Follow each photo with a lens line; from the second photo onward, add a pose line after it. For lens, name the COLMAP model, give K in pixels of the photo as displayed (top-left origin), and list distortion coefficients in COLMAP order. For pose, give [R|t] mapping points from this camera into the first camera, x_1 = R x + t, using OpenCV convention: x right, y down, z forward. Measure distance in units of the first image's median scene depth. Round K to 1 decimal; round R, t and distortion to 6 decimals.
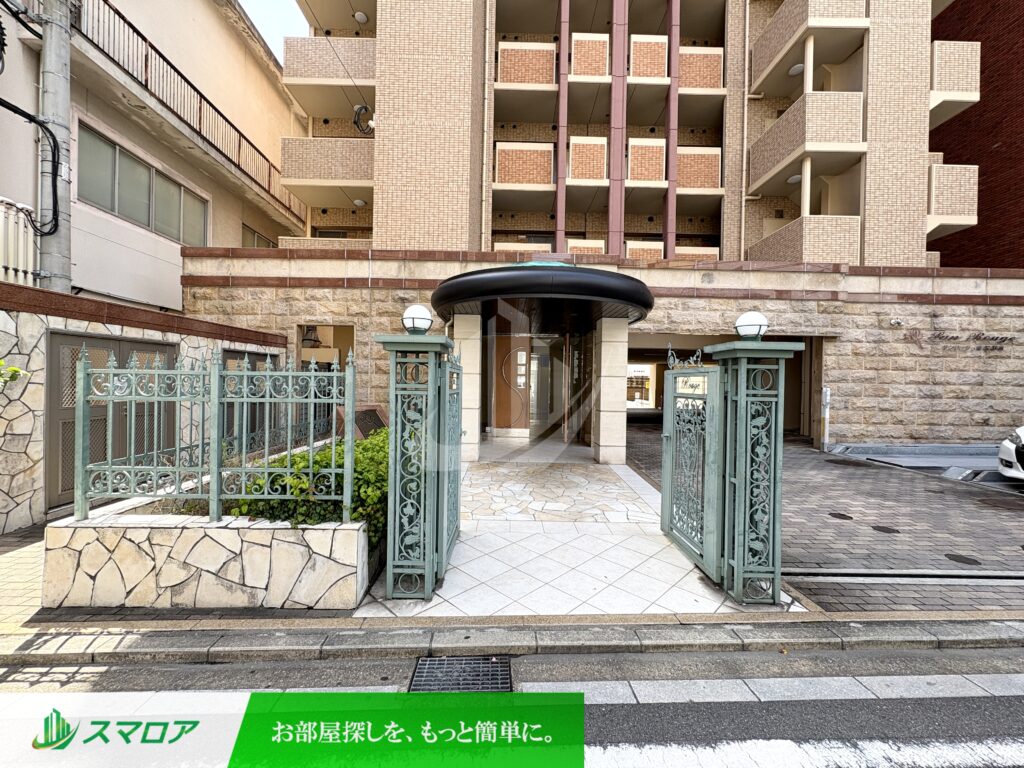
lens RADIAL K [[406.9, 0, 511.9], [0, 406.9, 383.1], [0, 0, 1]] dist [0.000590, -0.000055]
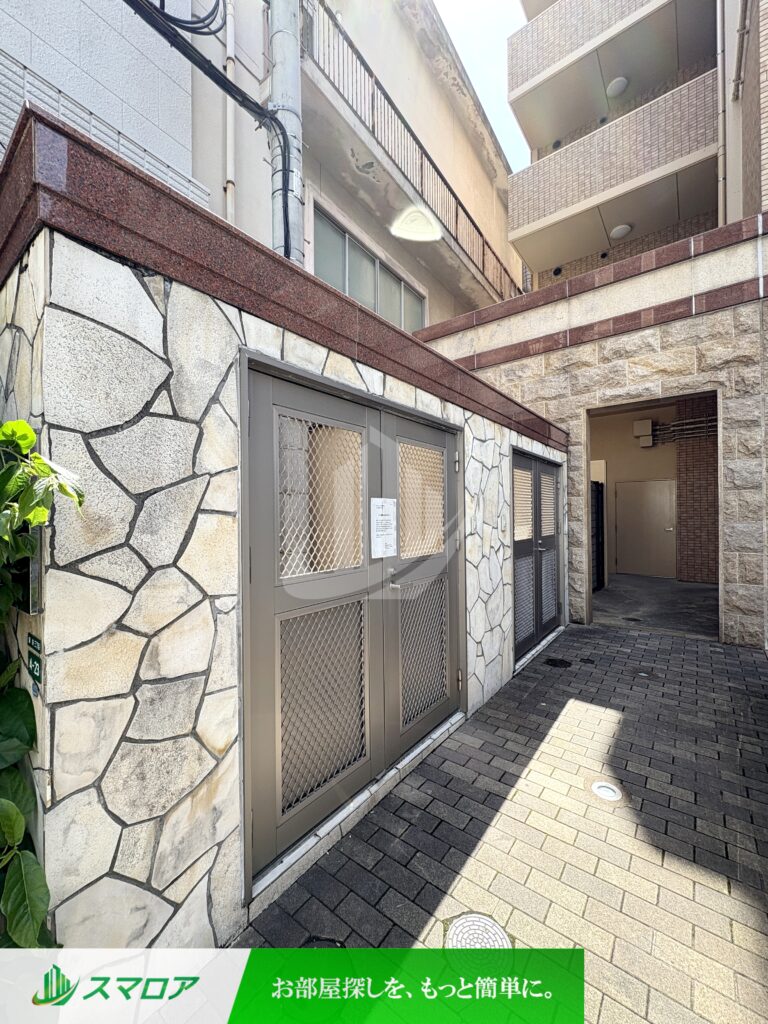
lens RADIAL K [[403.8, 0, 381.7], [0, 403.8, 517.4], [0, 0, 1]] dist [-0.000278, -0.000044]
pose [[0.784012, -0.019015, -0.620455, -0.404443], [0.017771, 0.999809, -0.008185, 0.004624], [0.620492, -0.004609, 0.784199, 0.386820]]
